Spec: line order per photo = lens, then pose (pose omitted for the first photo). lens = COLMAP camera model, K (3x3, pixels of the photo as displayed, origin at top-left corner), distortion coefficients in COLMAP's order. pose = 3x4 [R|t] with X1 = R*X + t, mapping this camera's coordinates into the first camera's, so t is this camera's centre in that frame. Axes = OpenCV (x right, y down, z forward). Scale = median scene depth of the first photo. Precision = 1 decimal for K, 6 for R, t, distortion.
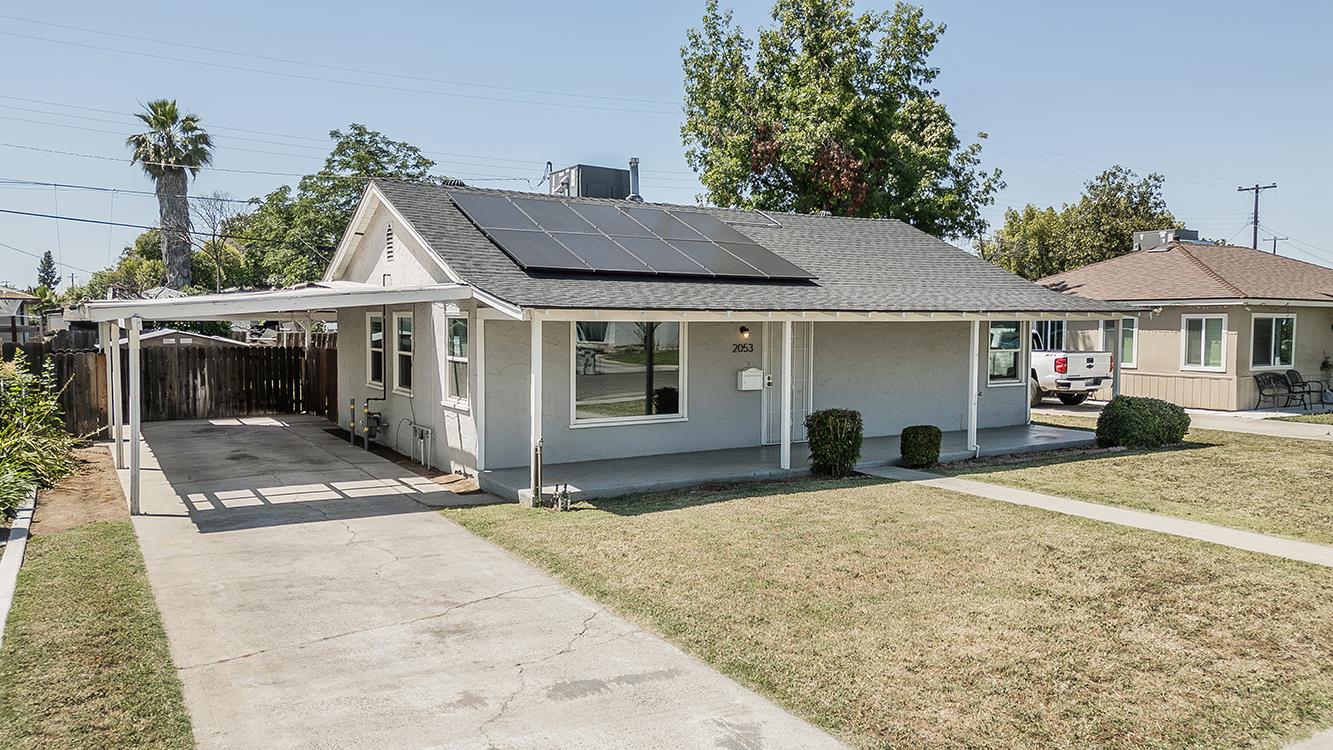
lens RADIAL K [[939.5, 0, 673.9], [0, 939.5, 371.1], [0, 0, 1]] dist [0.061414, -0.000497]
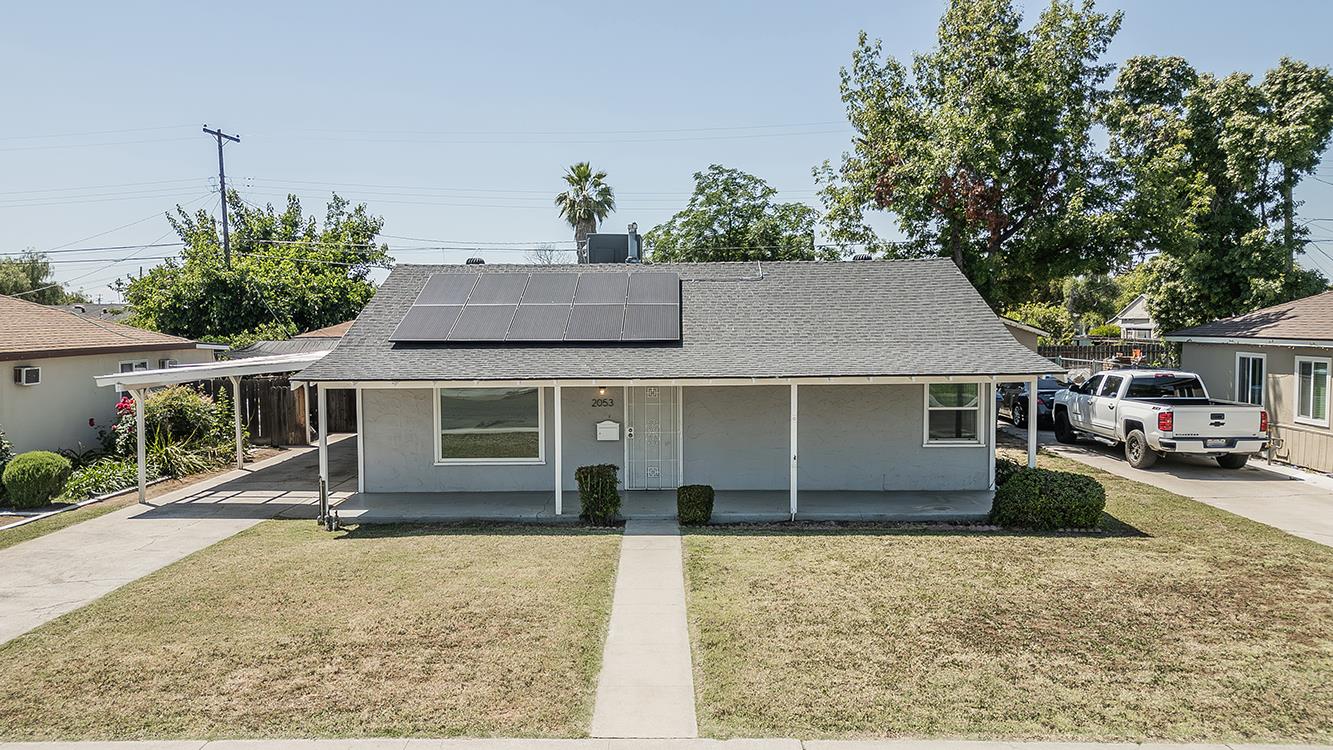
lens RADIAL K [[936.5, 0, 650.6], [0, 936.5, 376.2], [0, 0, 1]] dist [0.051604, -0.006626]
pose [[0.836056, 0.022267, -0.548192, 0.486736], [-0.018896, 0.999752, 0.011791, -0.046661], [0.548318, 0.000501, 0.836269, 0.059244]]
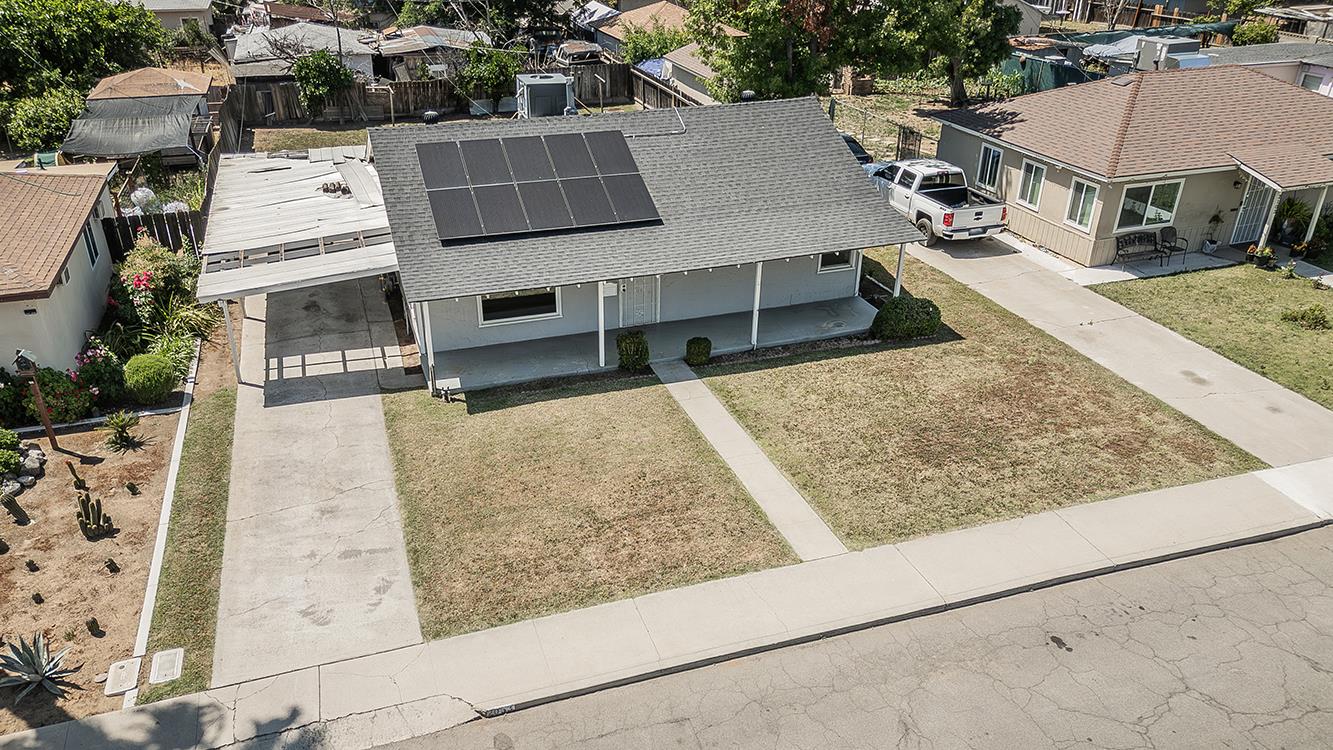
lens RADIAL K [[970.3, 0, 638.4], [0, 970.3, 392.8], [0, 0, 1]] dist [0.053307, -0.002190]
pose [[0.970433, 0.106839, -0.216440, 0.318679], [-0.007193, 0.909105, 0.416505, -0.320230], [0.241265, -0.402633, 0.882994, -0.280607]]
